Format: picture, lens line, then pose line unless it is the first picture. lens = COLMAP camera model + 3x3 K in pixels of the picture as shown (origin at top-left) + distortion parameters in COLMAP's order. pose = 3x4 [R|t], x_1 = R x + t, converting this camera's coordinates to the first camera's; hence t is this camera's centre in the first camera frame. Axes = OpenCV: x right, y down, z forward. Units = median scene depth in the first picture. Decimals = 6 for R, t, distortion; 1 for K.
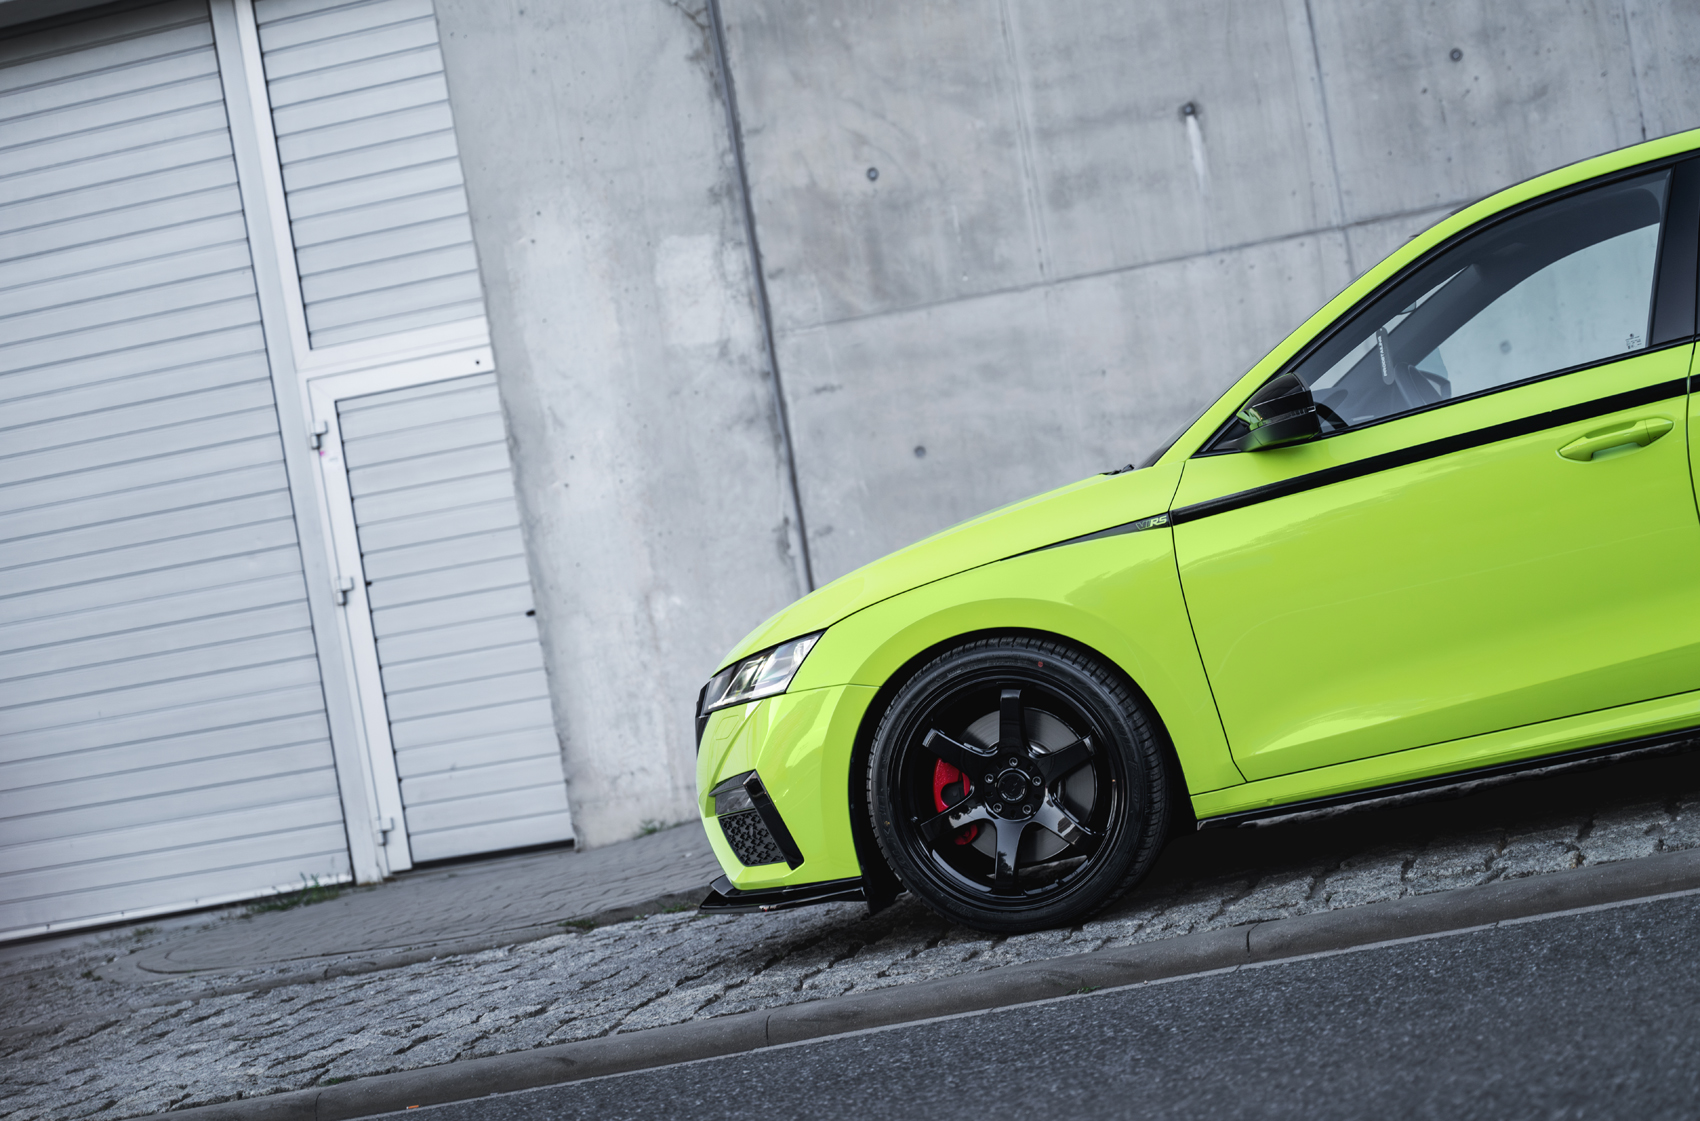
lens RADIAL K [[3708.8, 0, 850.0], [0, 3708.8, 560.5], [0, 0, 1]] dist [0.045551, -0.426424]
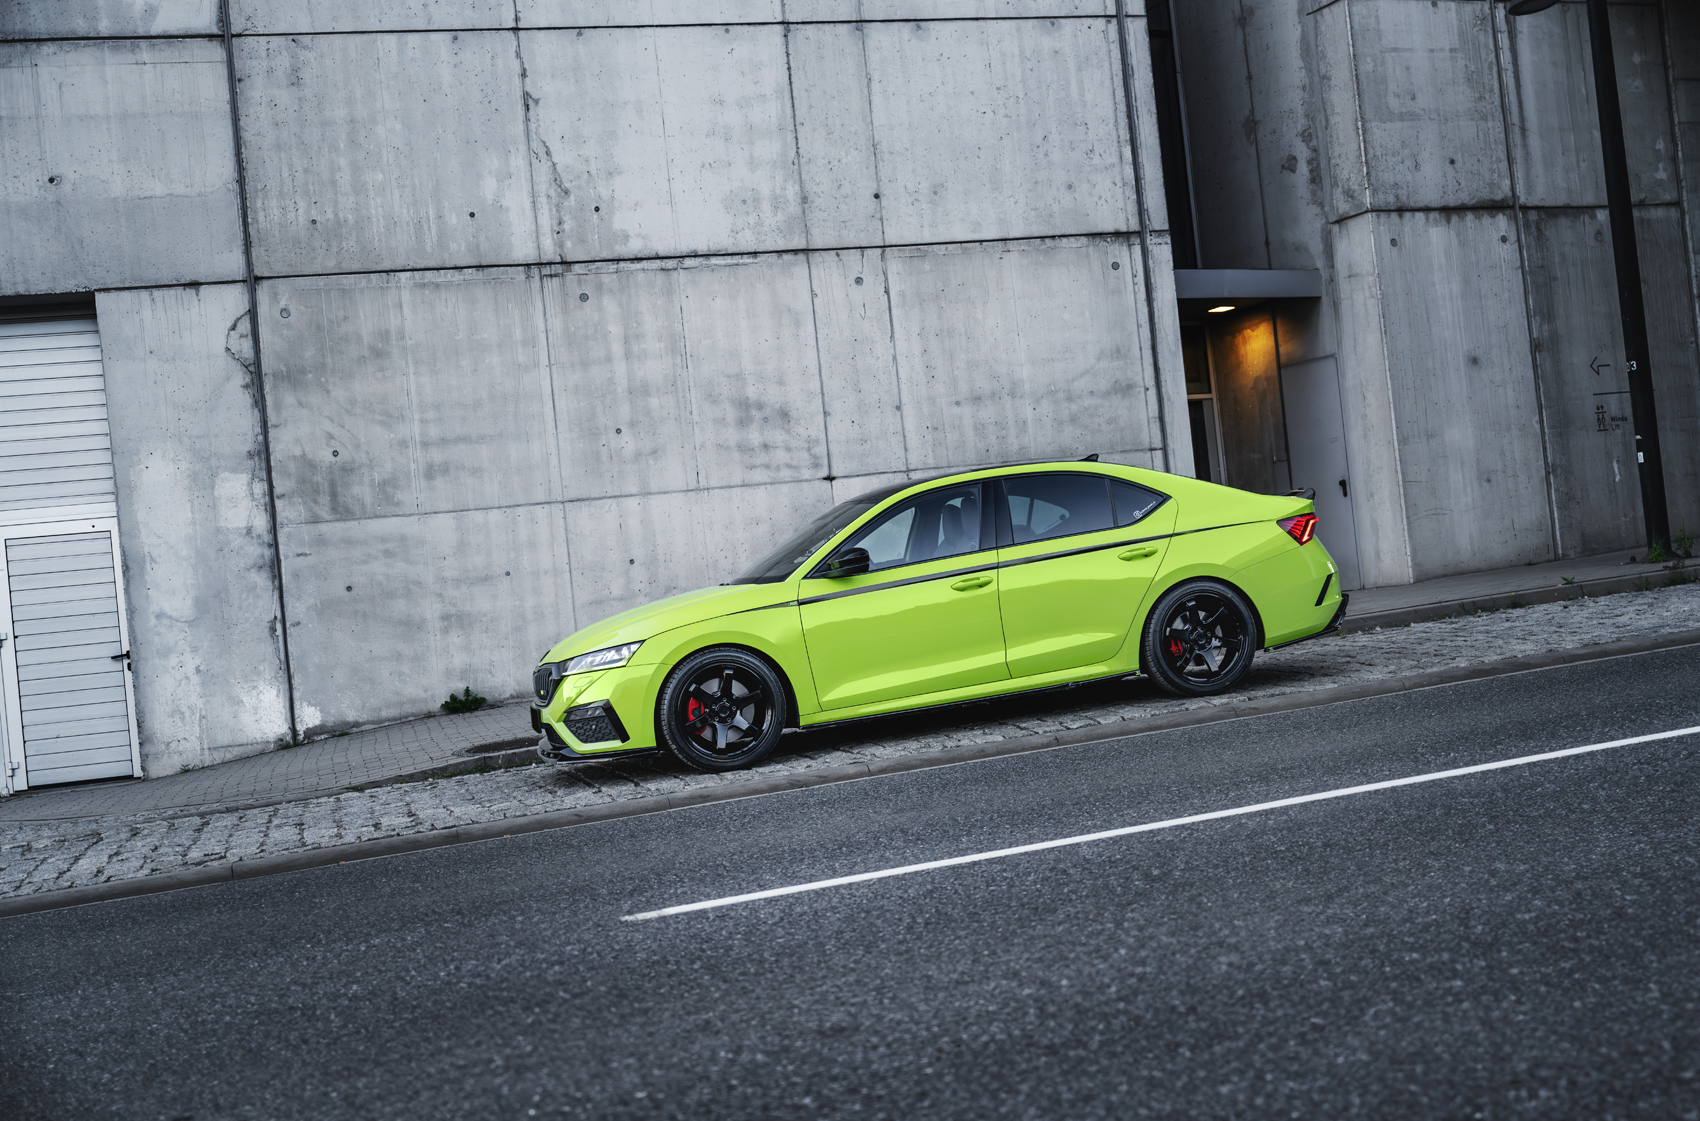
lens RADIAL K [[1897.3, 0, 850.0], [0, 1897.3, 560.5], [0, 0, 1]] dist [0.003853, -0.007052]
pose [[0.862858, 0.087846, 0.497755, -0.266675], [-0.047716, 0.994540, -0.092807, 0.039611], [-0.503190, 0.056328, 0.862338, -0.053302]]
